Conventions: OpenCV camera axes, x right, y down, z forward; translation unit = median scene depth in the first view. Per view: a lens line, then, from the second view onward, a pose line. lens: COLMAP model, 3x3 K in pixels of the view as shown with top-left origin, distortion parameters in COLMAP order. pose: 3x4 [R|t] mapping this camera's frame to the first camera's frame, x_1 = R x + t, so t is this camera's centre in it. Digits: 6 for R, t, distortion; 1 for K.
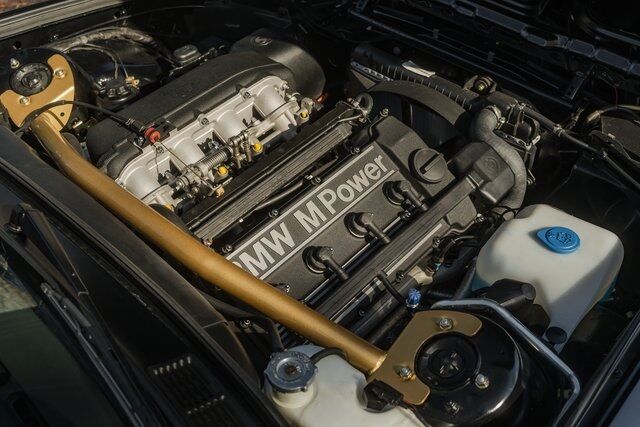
lens RADIAL K [[750.0, 0, 320.0], [0, 750.0, 213.5], [0, 0, 1]] dist [0.006981, -0.010093]
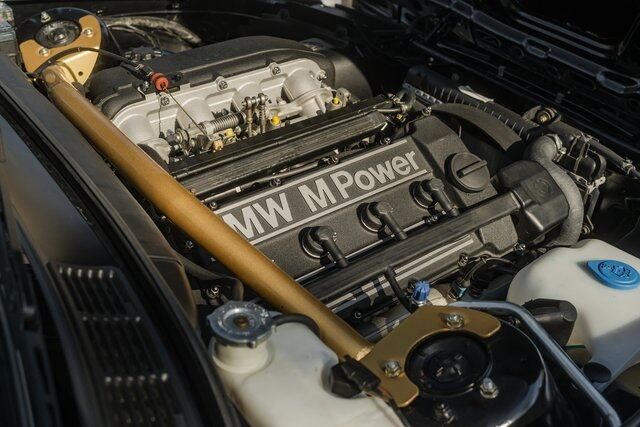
lens RADIAL K [[750.0, 0, 320.0], [0, 750.0, 213.5], [0, 0, 1]] dist [0.006981, -0.010093]
pose [[0.982570, 0.161295, -0.092410, 0.066778], [-0.174592, 0.971412, -0.160860, 0.149893], [0.063822, 0.174190, 0.982642, 0.162143]]
